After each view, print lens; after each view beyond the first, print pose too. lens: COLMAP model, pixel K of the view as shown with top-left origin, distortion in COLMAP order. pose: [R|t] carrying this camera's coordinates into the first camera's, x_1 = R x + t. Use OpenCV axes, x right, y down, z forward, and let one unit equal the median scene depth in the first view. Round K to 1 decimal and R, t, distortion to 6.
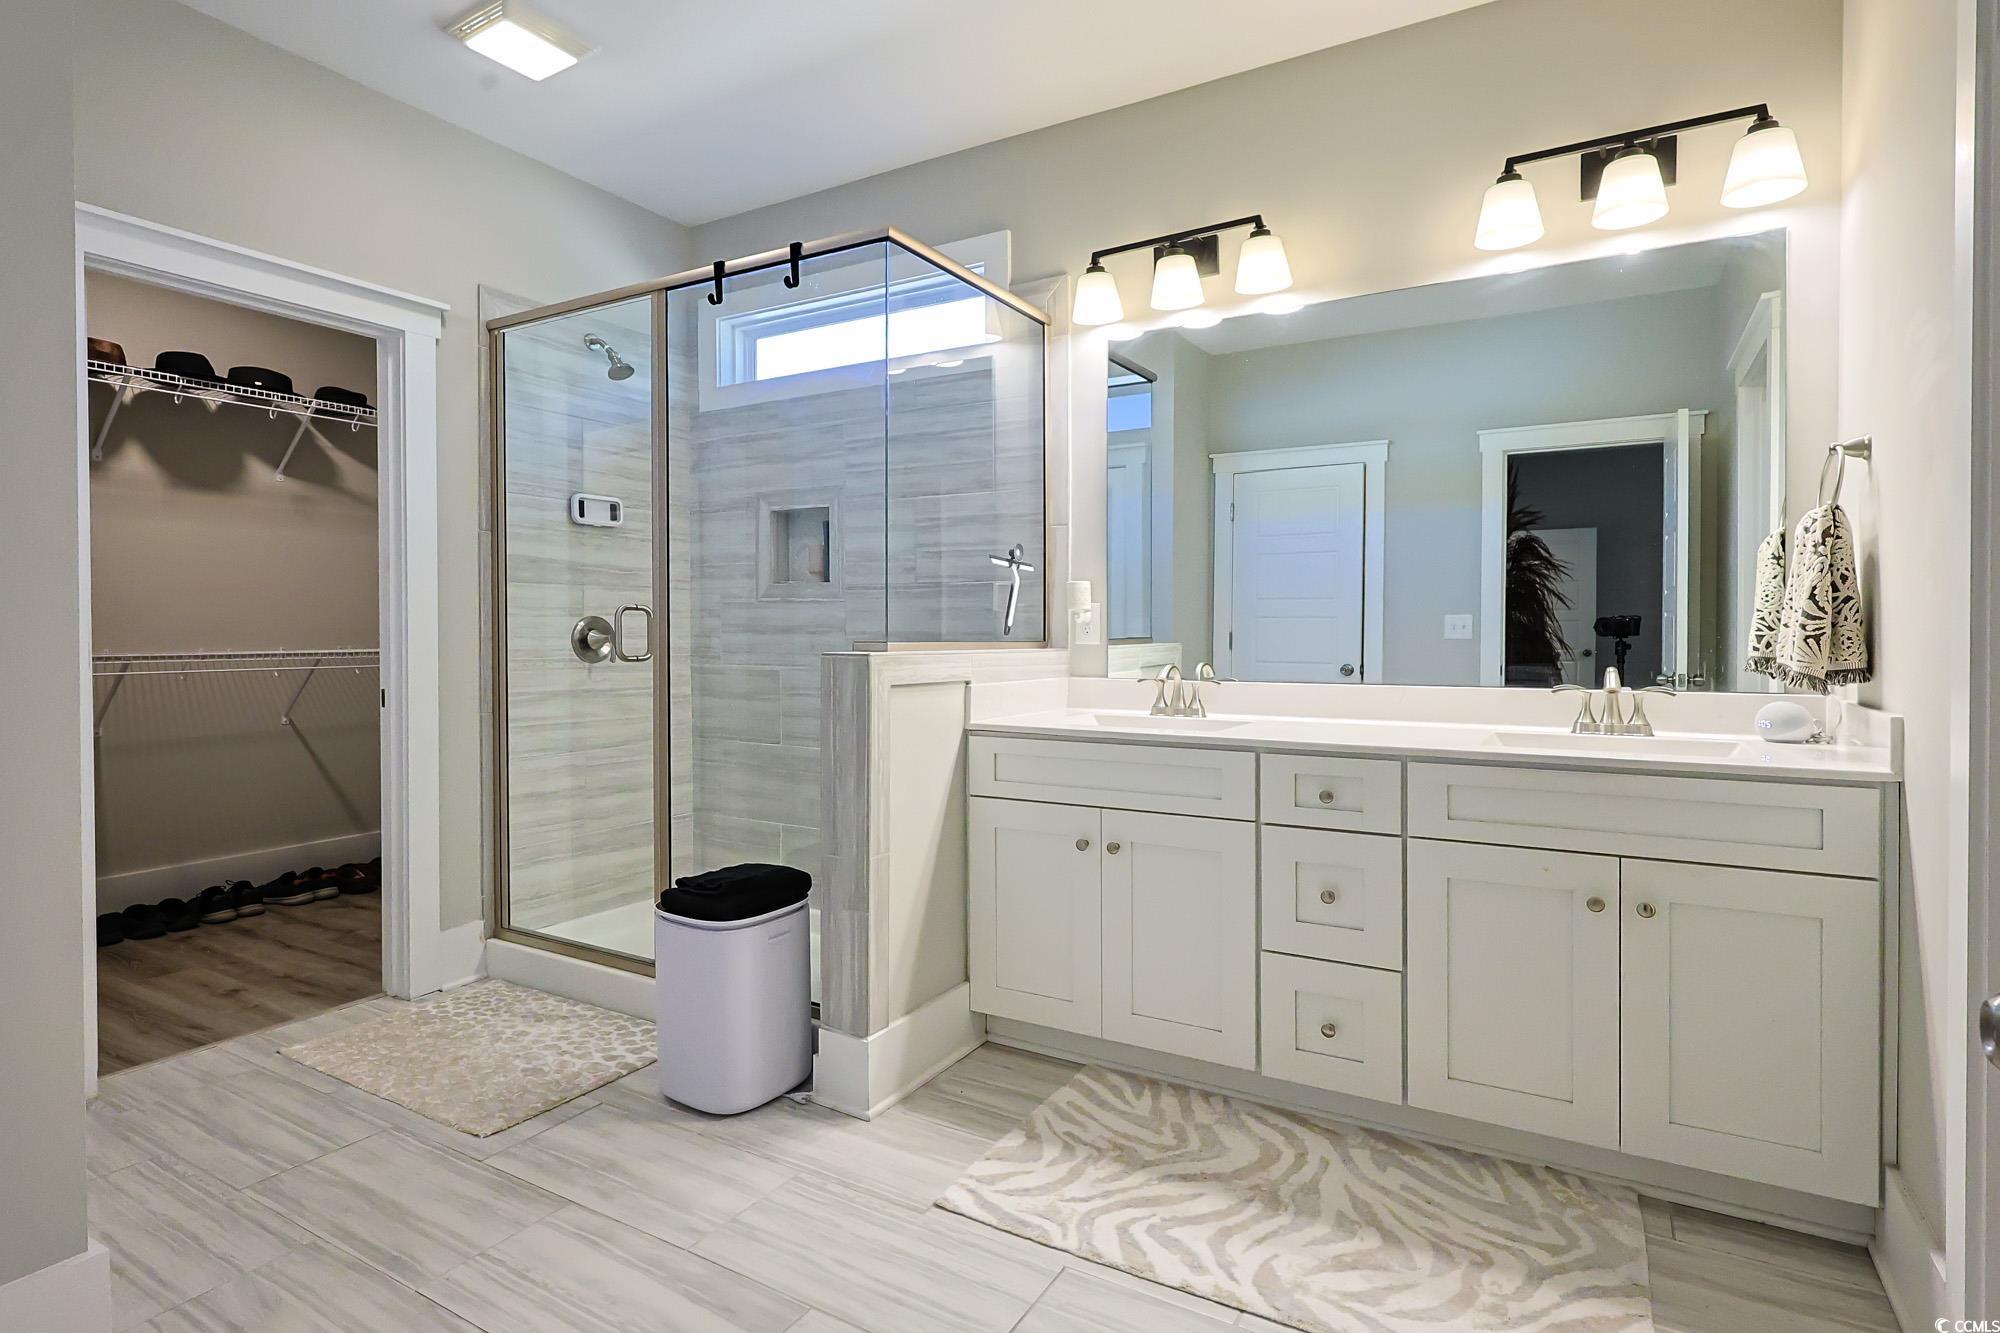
lens RADIAL K [[964.0, 0, 997.6], [0, 964.0, 649.5], [0, 0, 1]] dist [-0.000865, 0.000366]
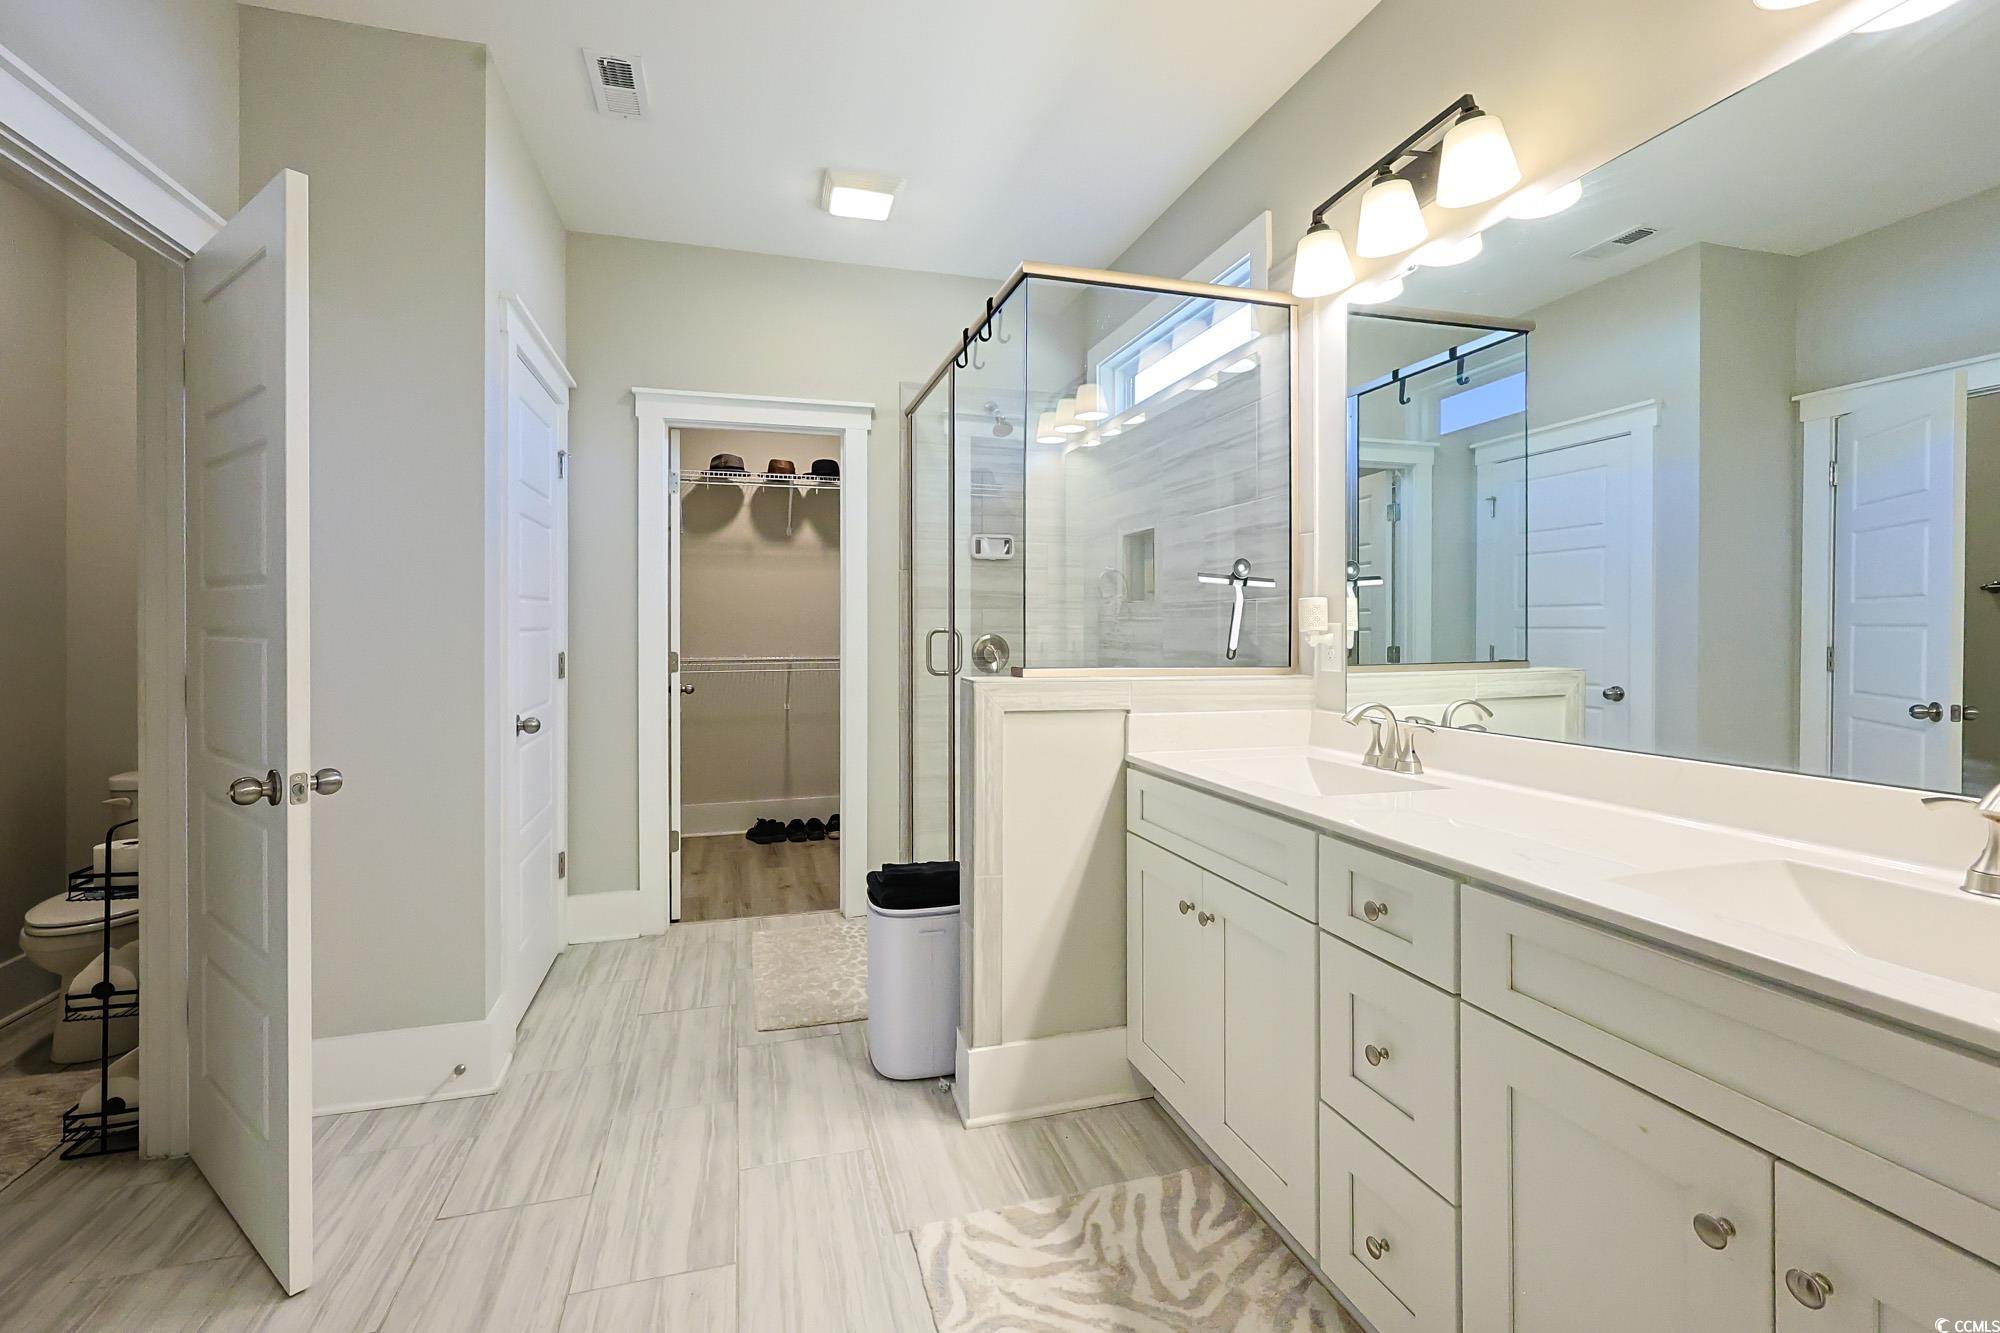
lens RADIAL K [[868.5, 0, 978.0], [0, 868.5, 638.4], [0, 0, 1]] dist [-0.002768, 0.000190]
pose [[0.736624, 0.002115, -0.676299, 0.447242], [-0.010125, 0.999918, -0.007900, -0.030137], [0.676227, 0.012667, 0.736584, 0.272600]]
